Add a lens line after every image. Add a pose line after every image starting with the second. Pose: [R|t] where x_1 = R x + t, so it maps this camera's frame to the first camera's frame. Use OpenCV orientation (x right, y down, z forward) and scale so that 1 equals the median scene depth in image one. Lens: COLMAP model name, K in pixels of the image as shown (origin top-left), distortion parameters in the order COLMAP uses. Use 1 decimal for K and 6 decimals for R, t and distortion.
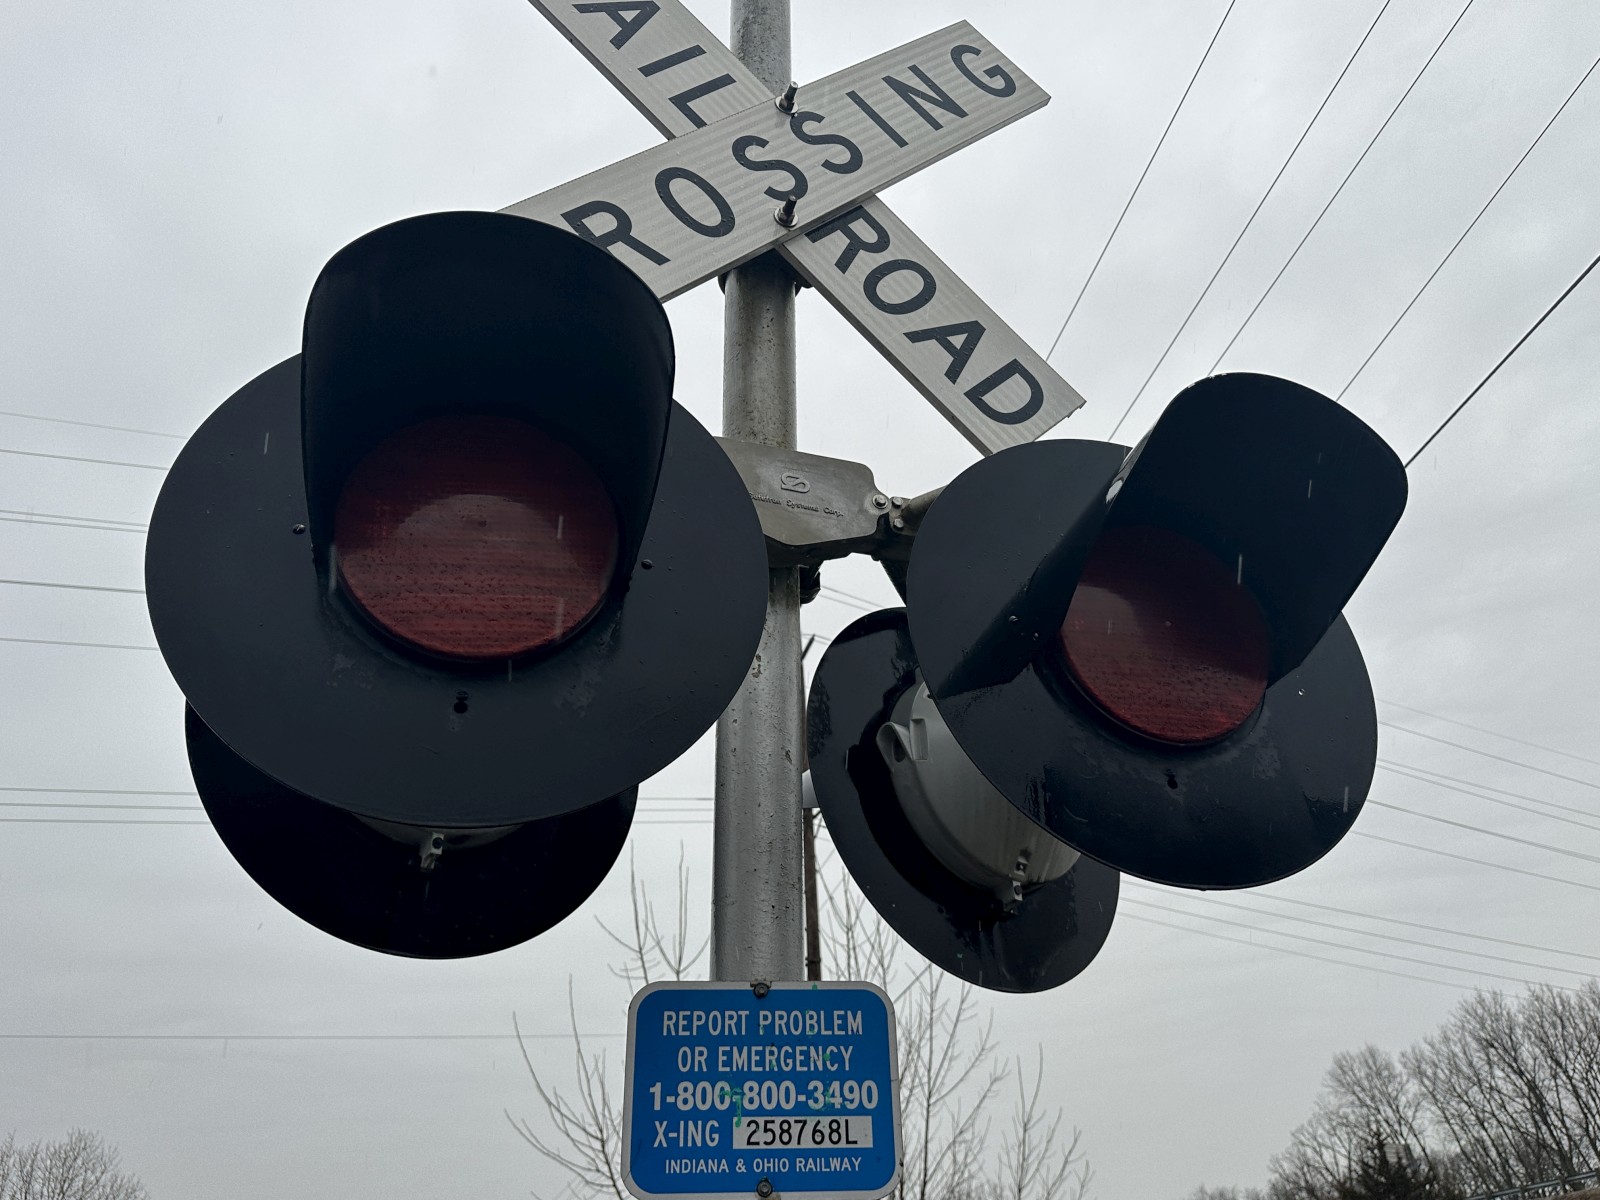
lens RADIAL K [[1270.9, 0, 816.8], [0, 1270.9, 561.5], [0, 0, 1]] dist [0.047069, -0.072193]
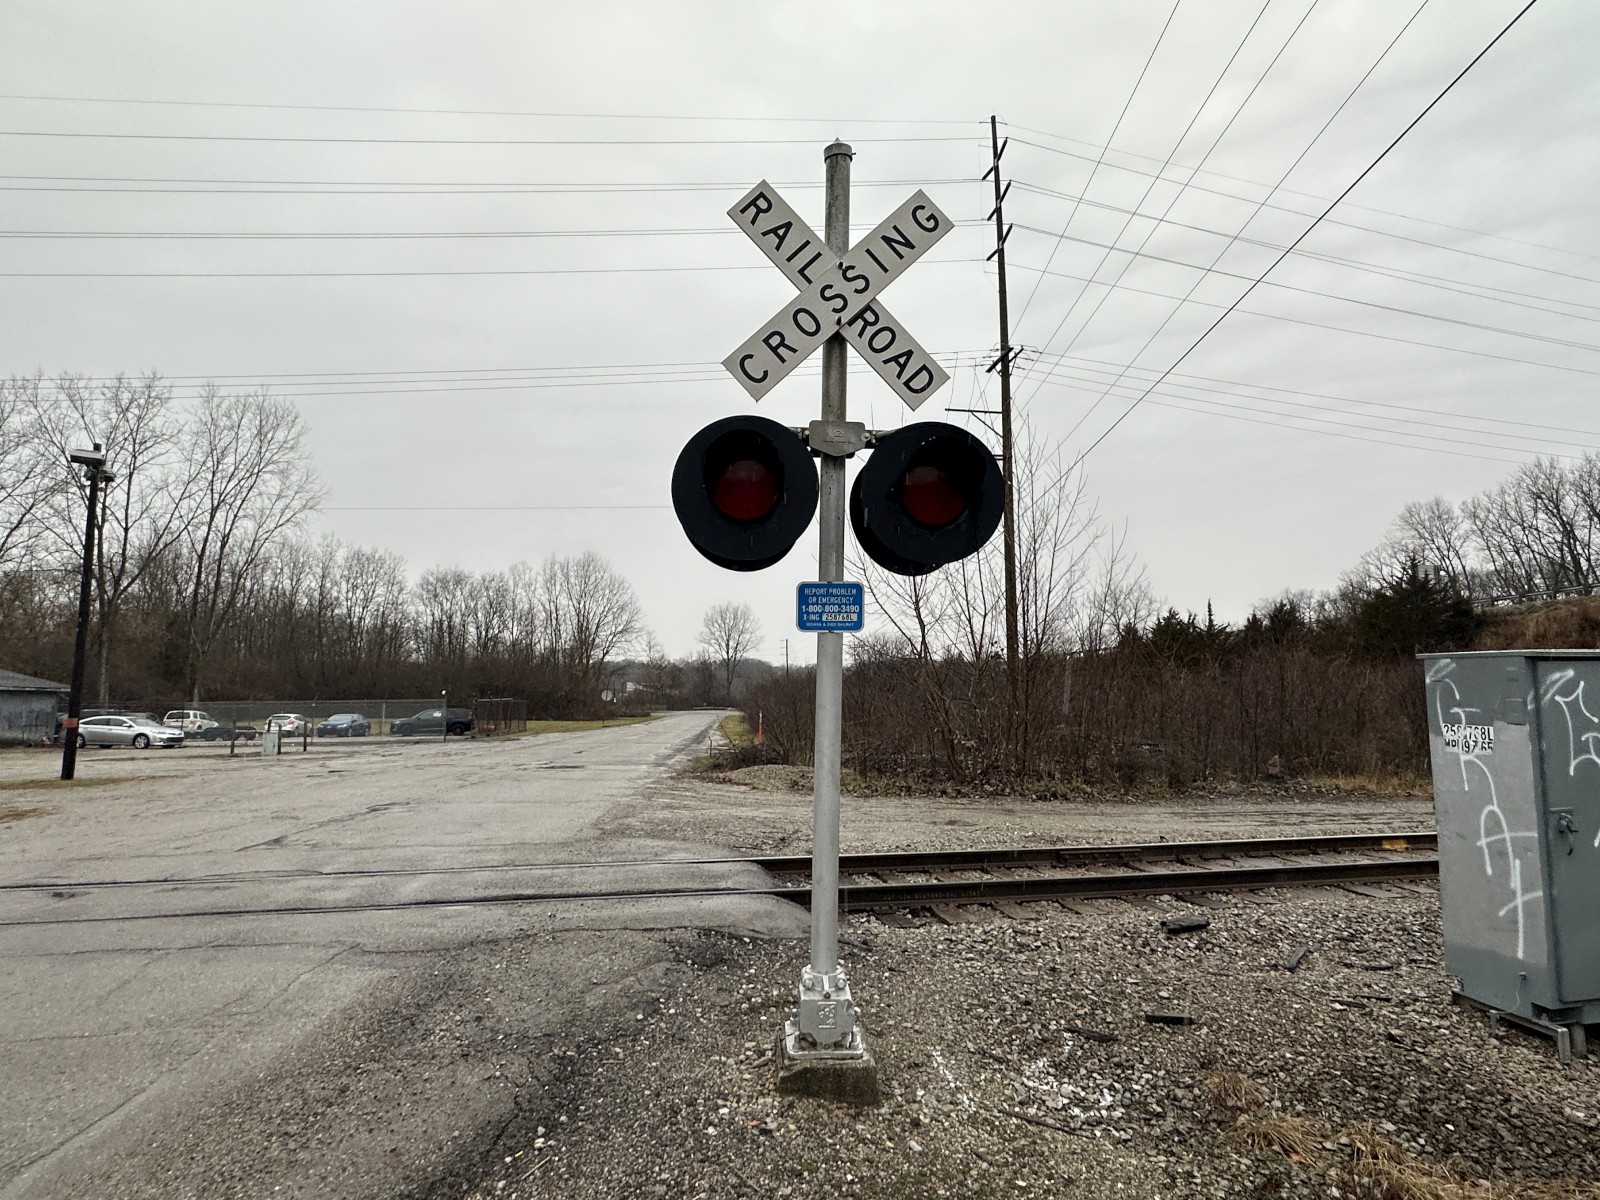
lens RADIAL K [[896.1, 0, 811.0], [0, 896.1, 595.0], [0, 0, 1]] dist [-0.003475, 0.001284]
pose [[0.972098, 0.018022, -0.233880, 0.481566], [0.089833, 0.892432, 0.442149, -0.753495], [0.216690, -0.450823, 0.865912, -1.240986]]
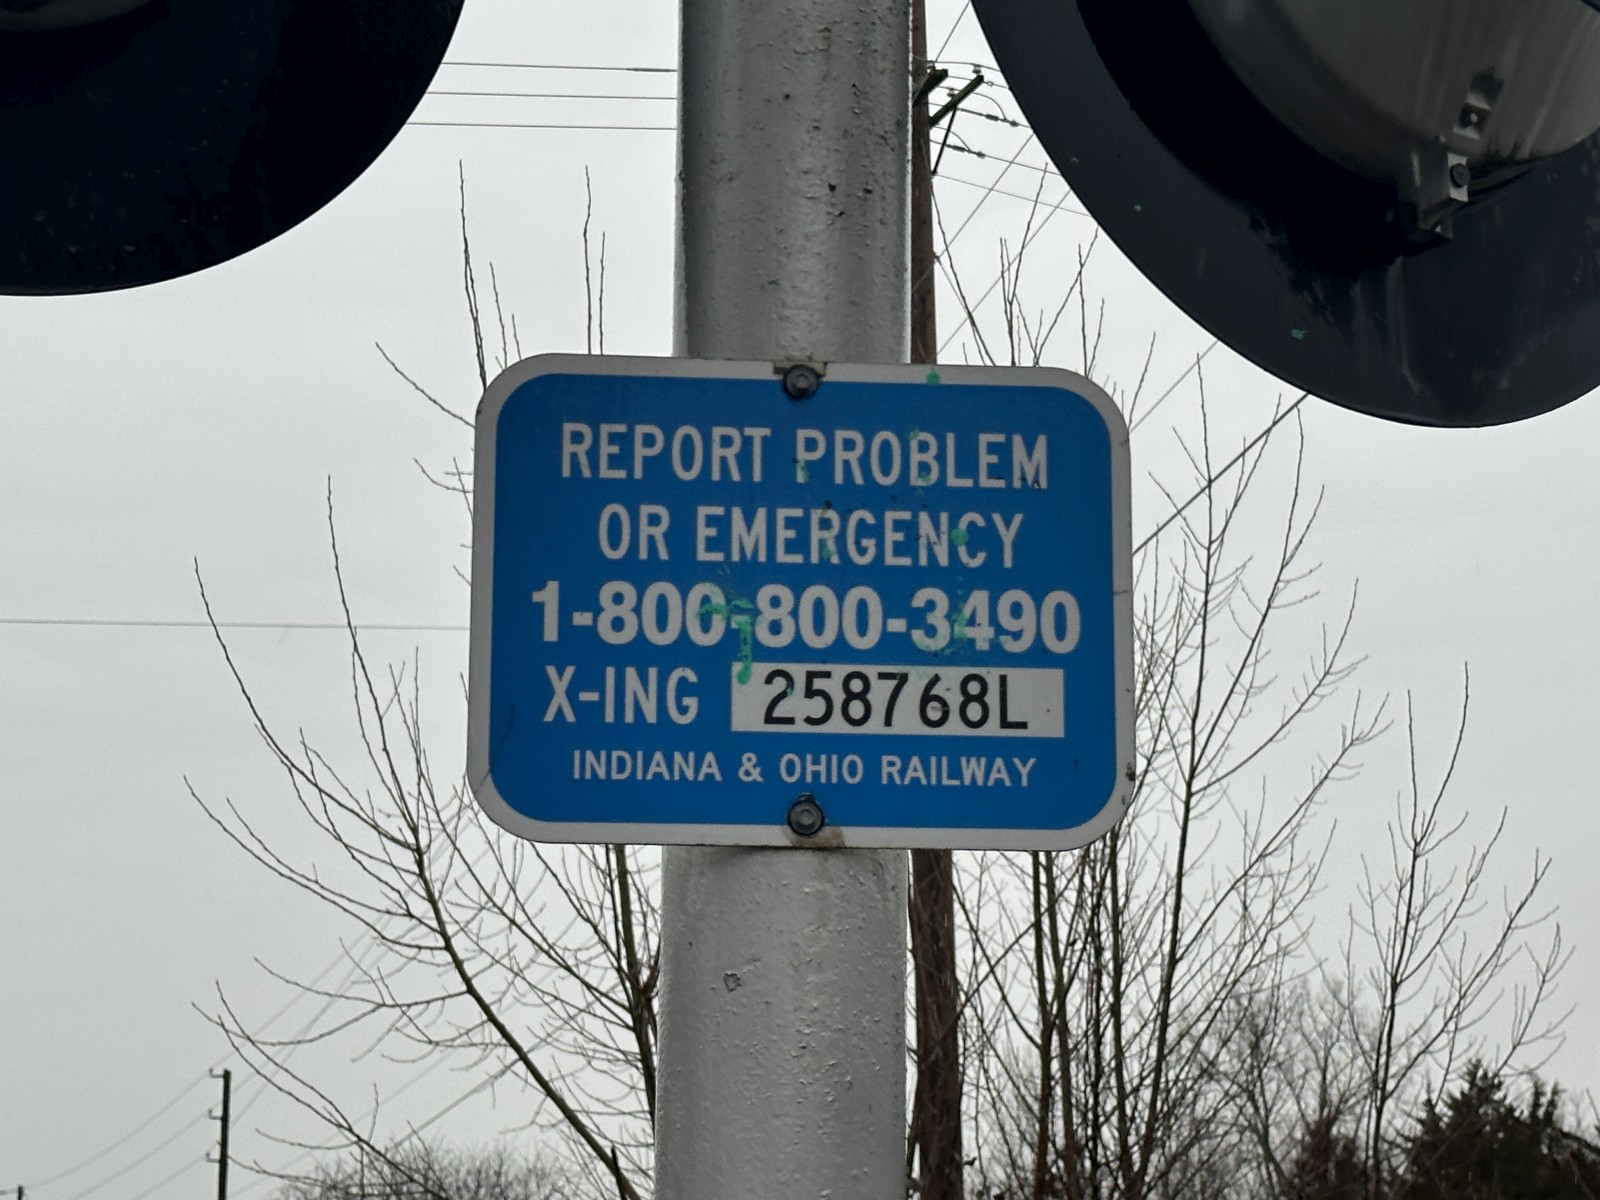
lens RADIAL K [[3278.1, 0, 838.1], [0, 3278.1, 580.3], [0, 0, 1]] dist [0.166515, 0.000000]
pose [[0.999344, 0.024035, -0.027102, -0.001891], [-0.013780, 0.944161, 0.329197, 0.046887], [0.033501, -0.328608, 0.943872, -0.002338]]
